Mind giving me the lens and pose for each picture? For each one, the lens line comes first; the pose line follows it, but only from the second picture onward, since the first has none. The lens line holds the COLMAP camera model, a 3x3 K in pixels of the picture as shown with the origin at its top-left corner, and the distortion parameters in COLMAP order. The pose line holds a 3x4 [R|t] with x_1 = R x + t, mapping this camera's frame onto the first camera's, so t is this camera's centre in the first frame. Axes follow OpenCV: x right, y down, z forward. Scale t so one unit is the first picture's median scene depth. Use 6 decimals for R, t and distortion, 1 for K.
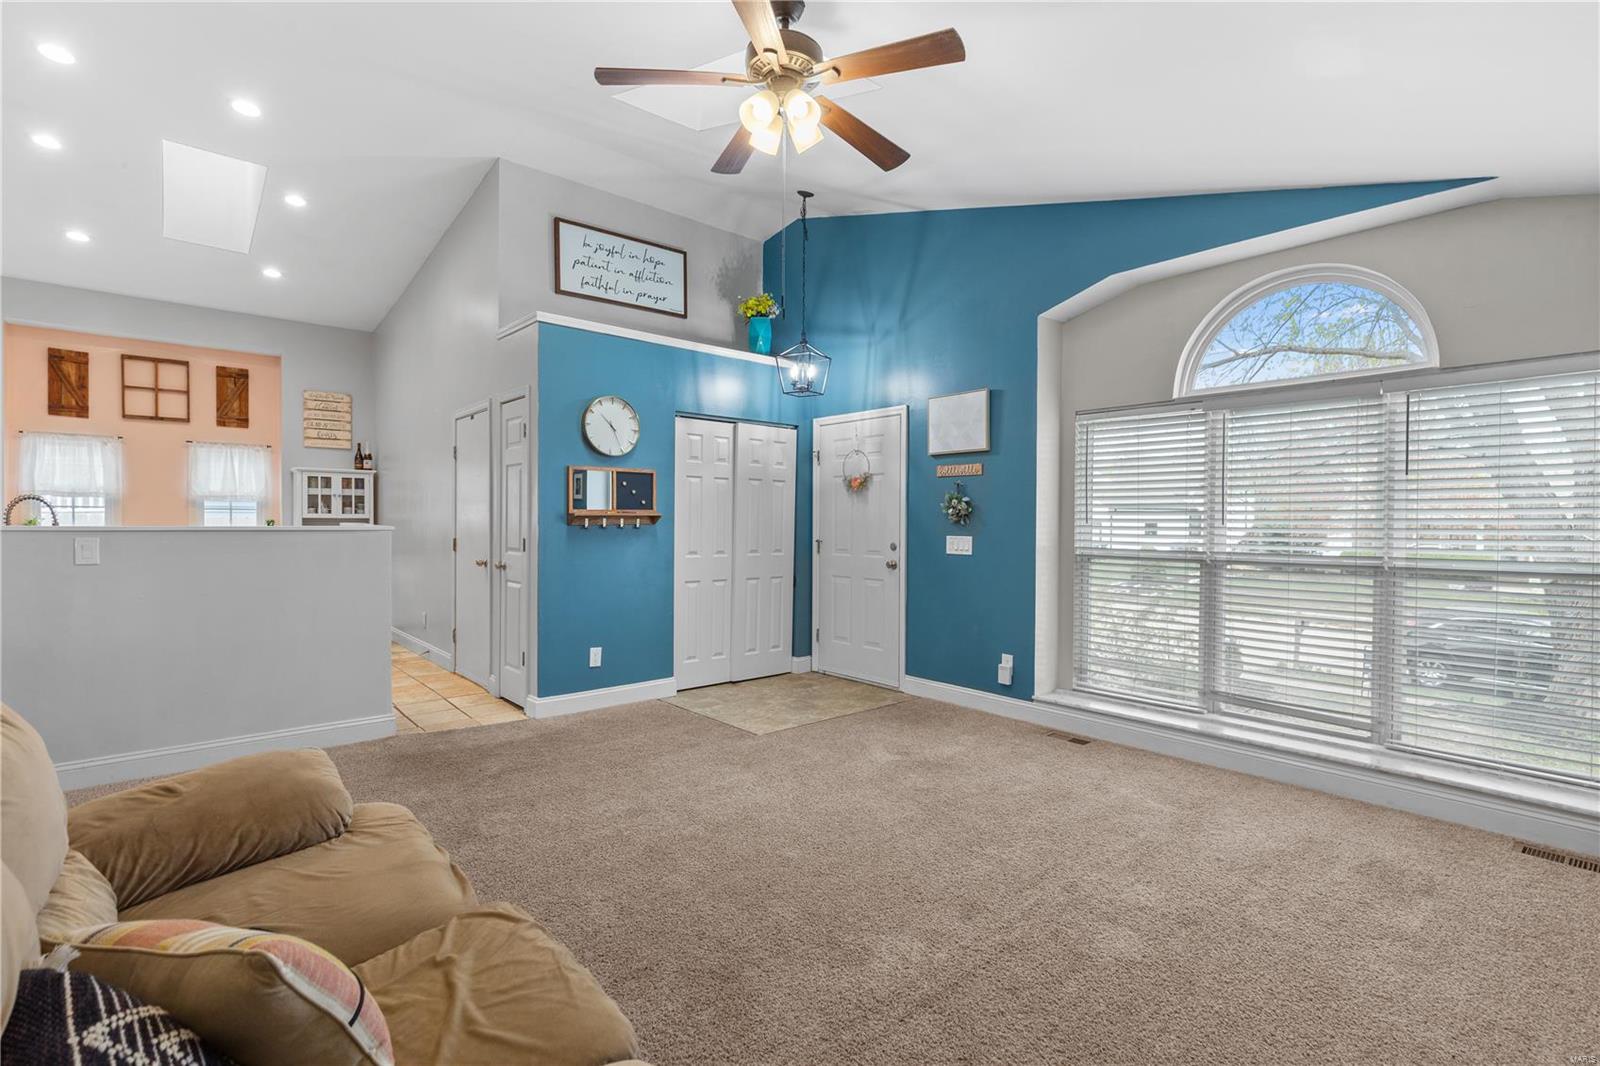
lens RADIAL K [[735.8, 0, 810.0], [0, 735.8, 528.9], [0, 0, 1]] dist [0.021926, -0.000436]
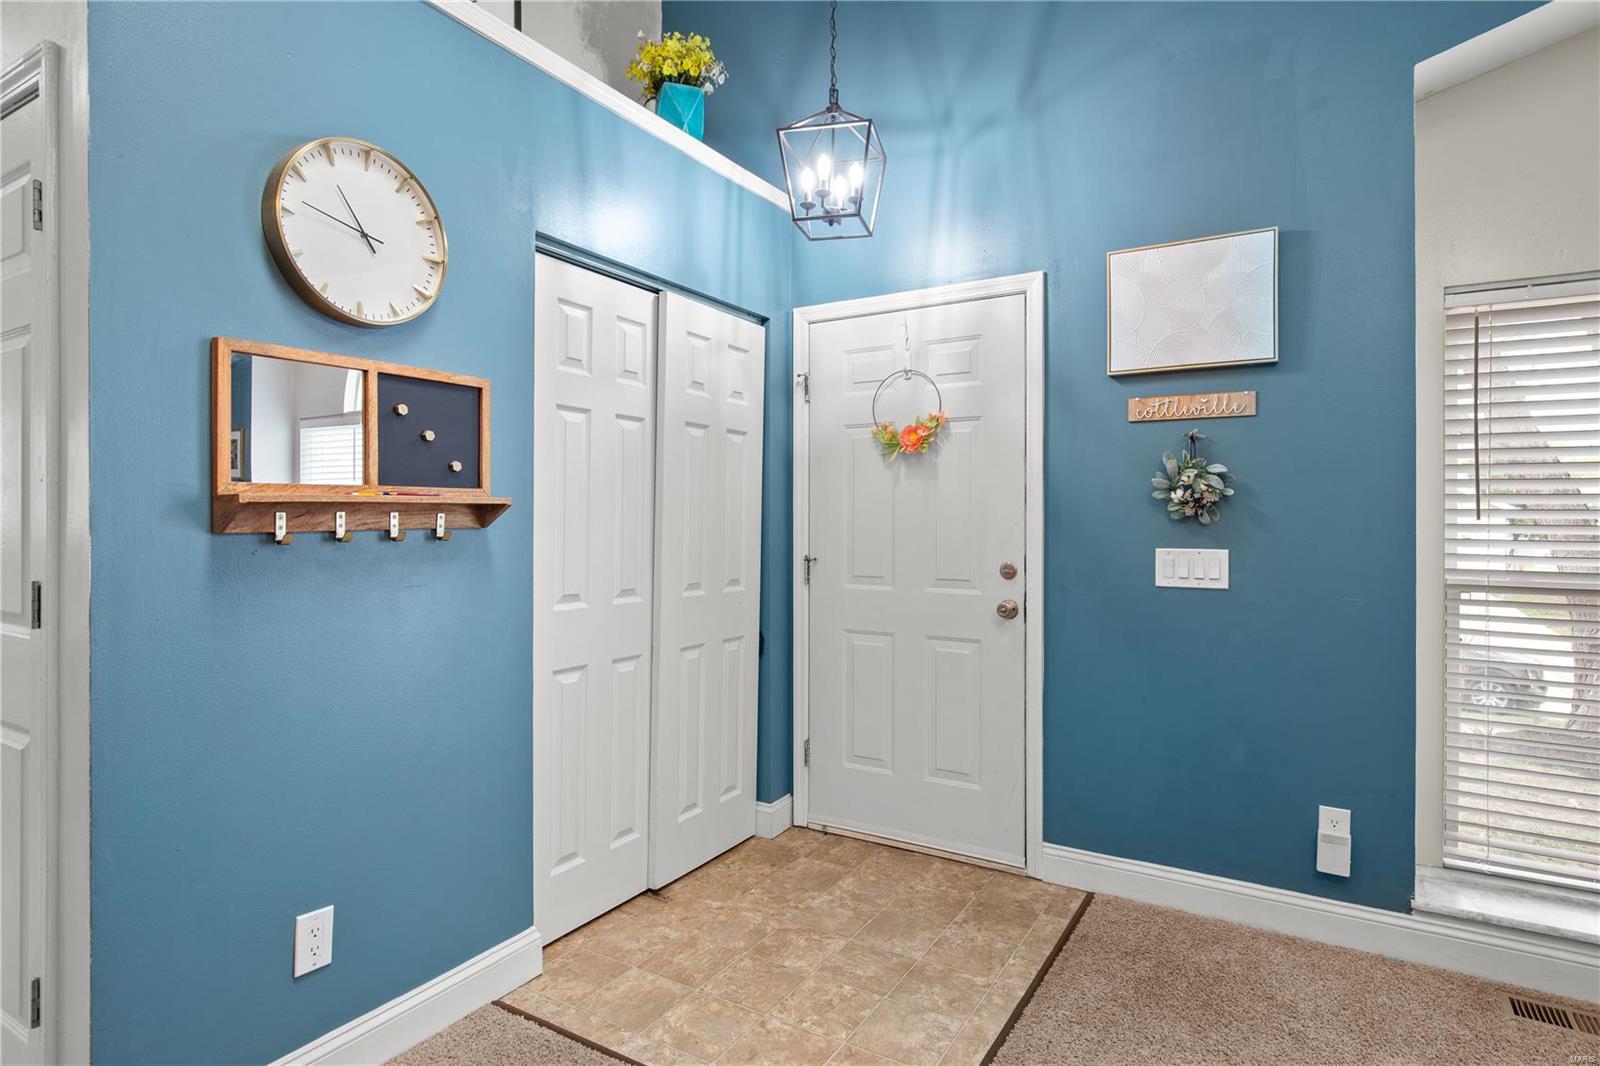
lens RADIAL K [[839.7, 0, 804.8], [0, 839.7, 523.4], [0, 0, 1]] dist [-0.010456, 0.000506]
pose [[0.954670, -0.005658, 0.297611, -0.183148], [0.007284, 0.999964, -0.004357, -0.005557], [-0.297576, 0.006327, 0.954677, 0.554384]]
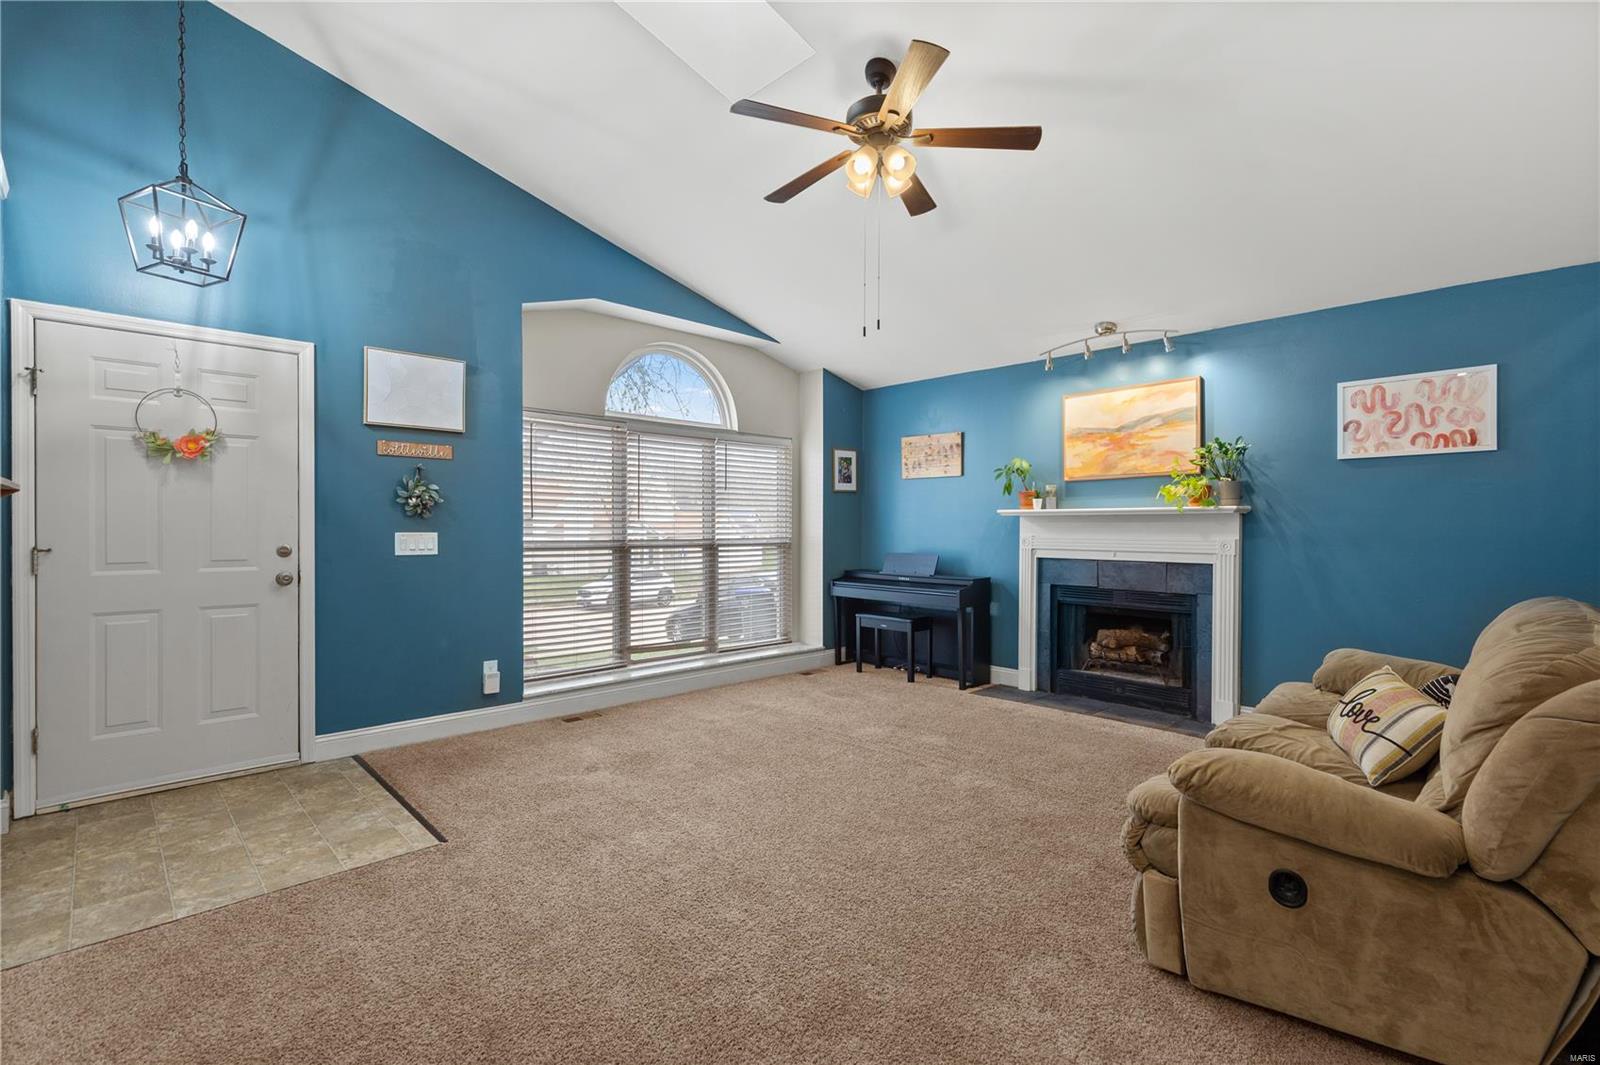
lens RADIAL K [[735.8, 0, 810.0], [0, 735.8, 528.4], [0, 0, 1]] dist [0.021926, -0.000436]
pose [[-0.039053, -0.007530, 0.999209, -0.607291], [0.008993, 0.999928, 0.007887, 0.002865], [-0.999197, 0.009294, -0.038982, 0.588098]]
